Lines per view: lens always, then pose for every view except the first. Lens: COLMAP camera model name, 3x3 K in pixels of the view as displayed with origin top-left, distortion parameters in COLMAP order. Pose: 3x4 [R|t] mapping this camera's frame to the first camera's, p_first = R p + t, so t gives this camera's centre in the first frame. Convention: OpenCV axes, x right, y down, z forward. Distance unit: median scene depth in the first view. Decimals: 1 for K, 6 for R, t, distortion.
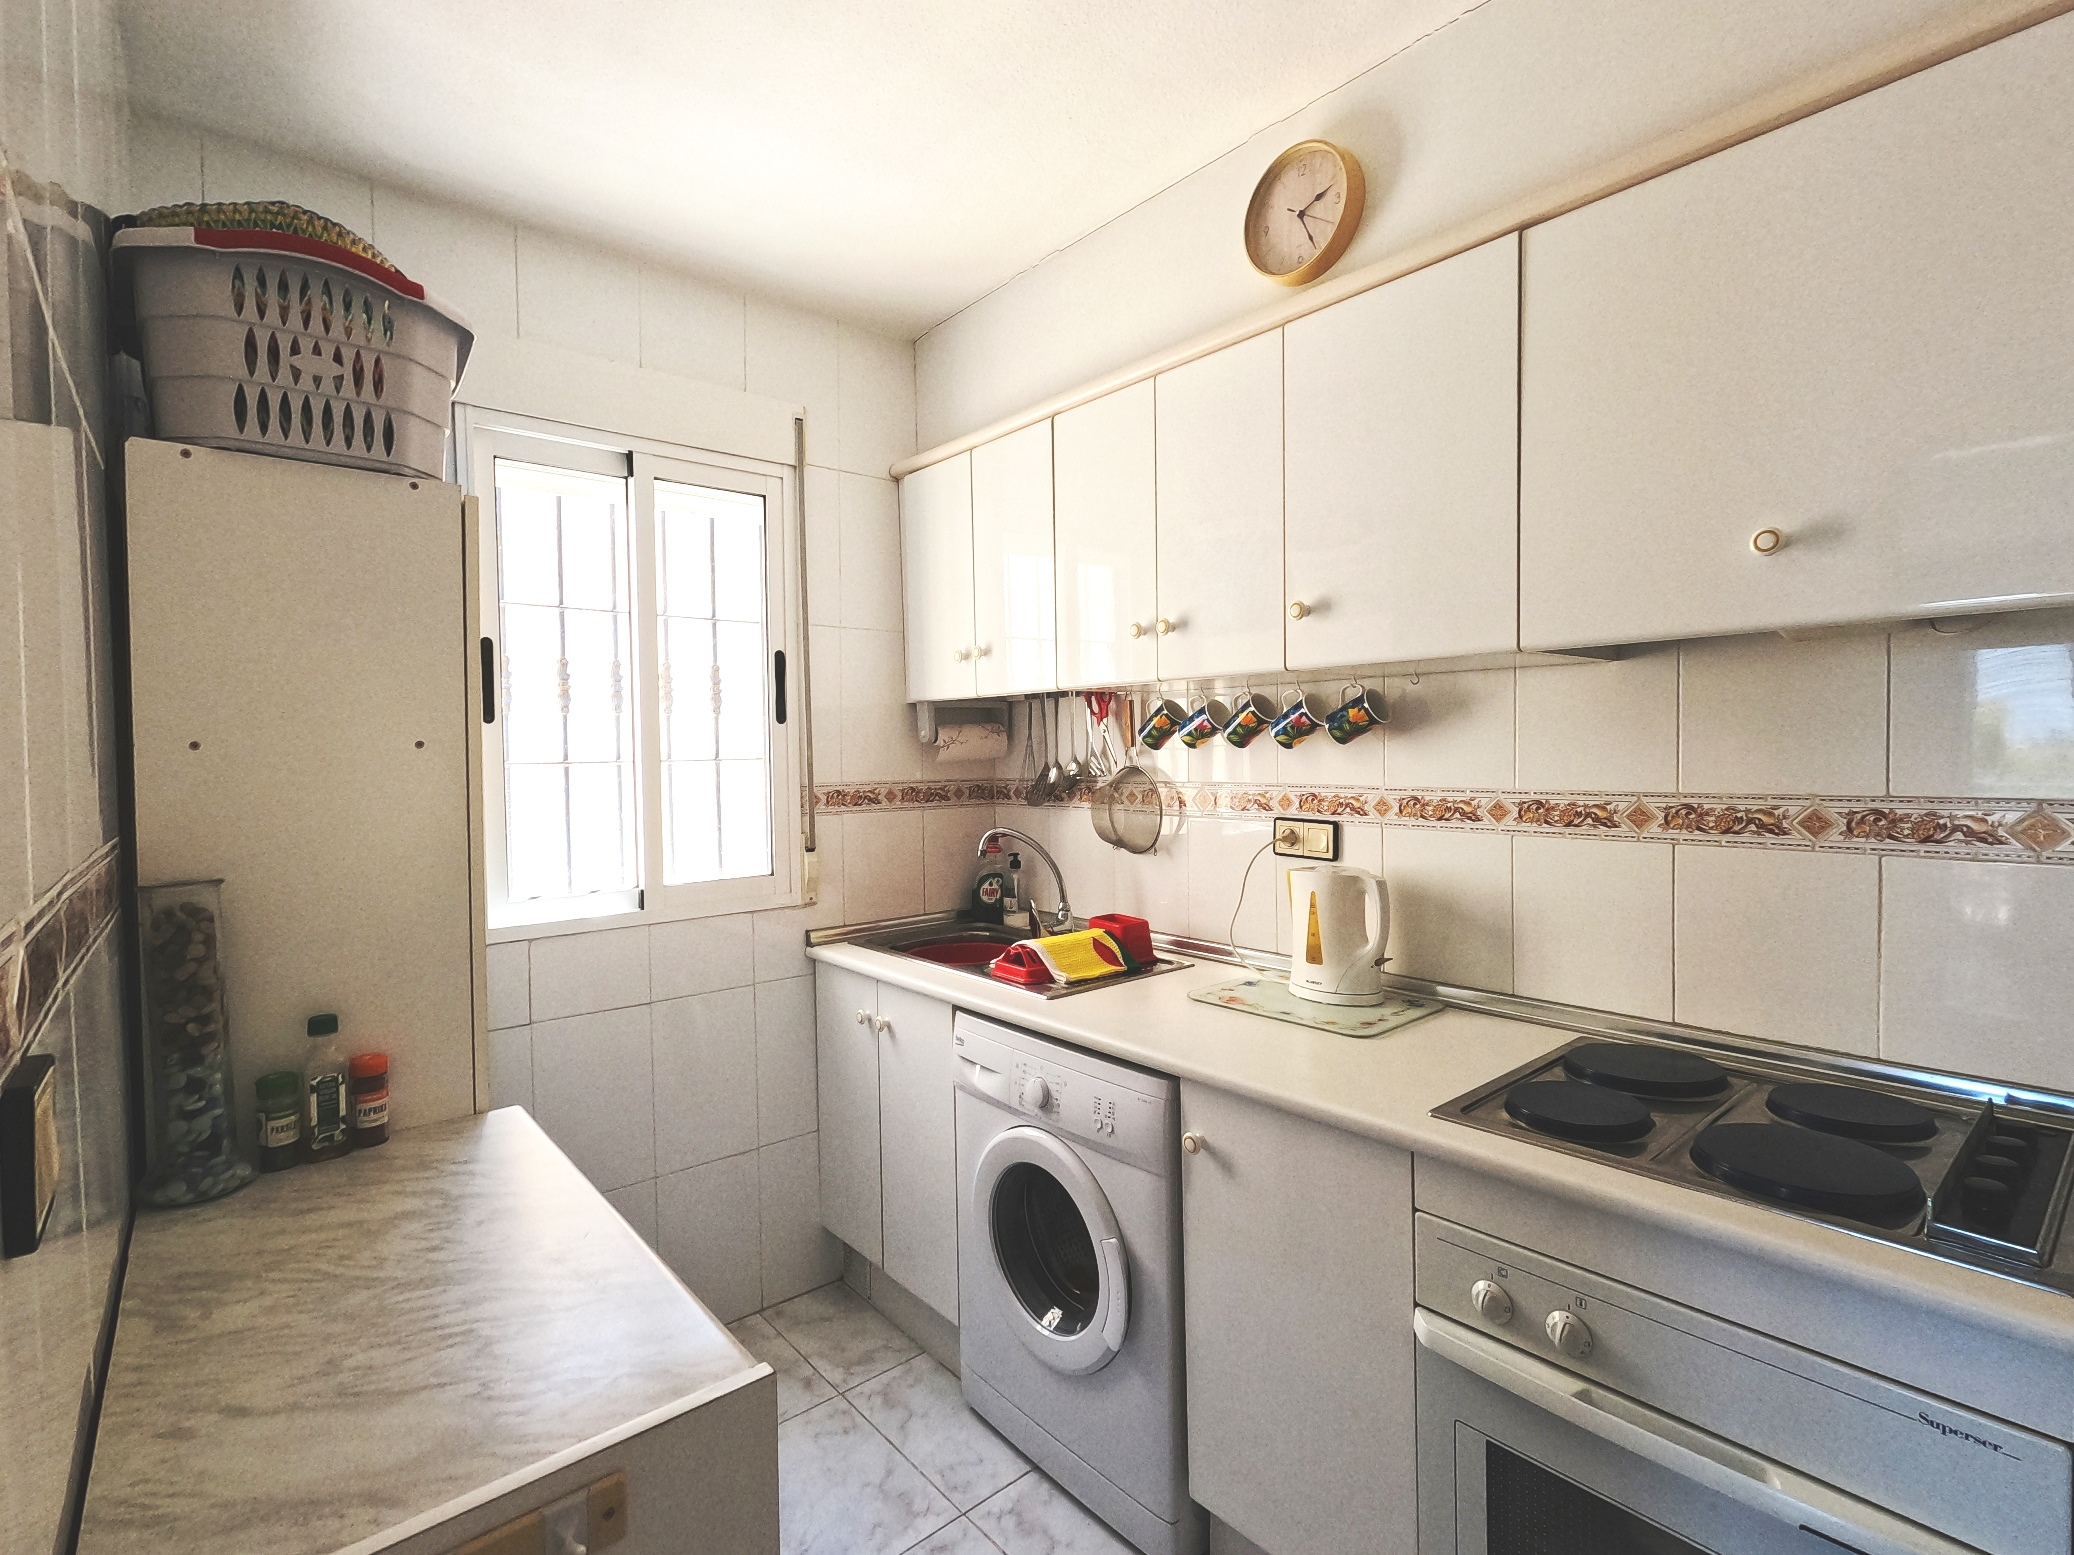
lens RADIAL K [[985.3, 0, 1037.0], [0, 985.3, 777.5], [0, 0, 1]] dist [-0.003217, 0.001300]
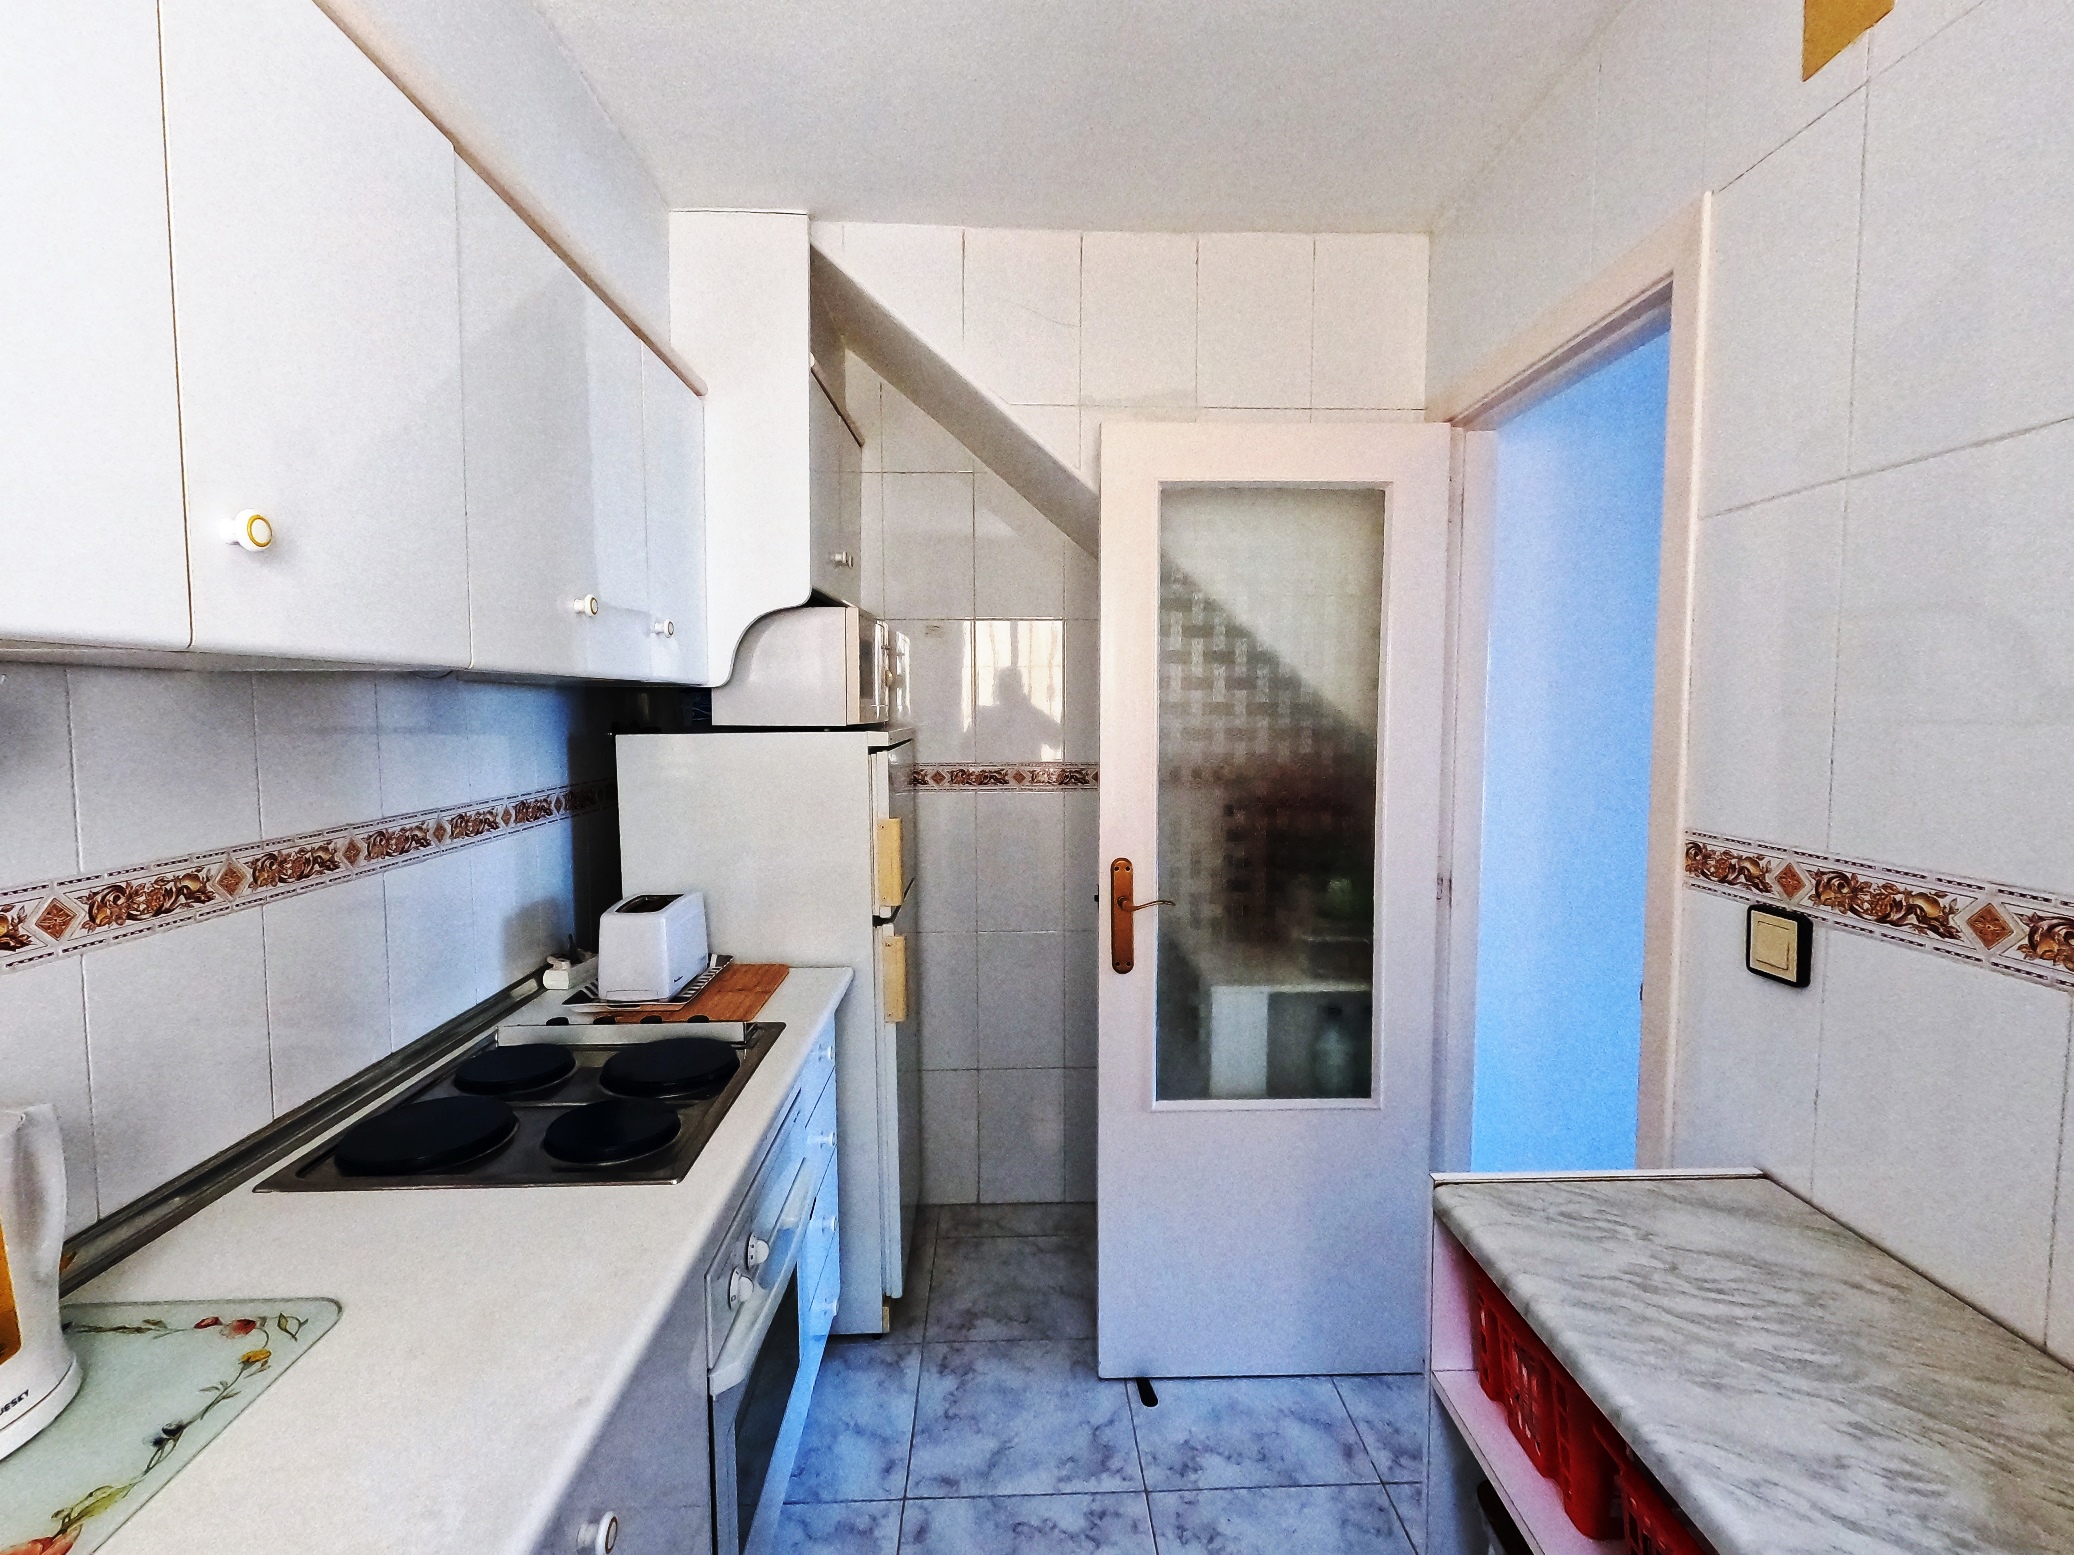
lens RADIAL K [[985.3, 0, 1037.0], [0, 985.3, 777.5], [0, 0, 1]] dist [-0.003217, 0.001300]
pose [[-0.784631, -0.019539, 0.619655, -0.358235], [0.043399, 0.995320, 0.086337, -0.079393], [-0.618442, 0.094635, -0.780111, 1.225343]]
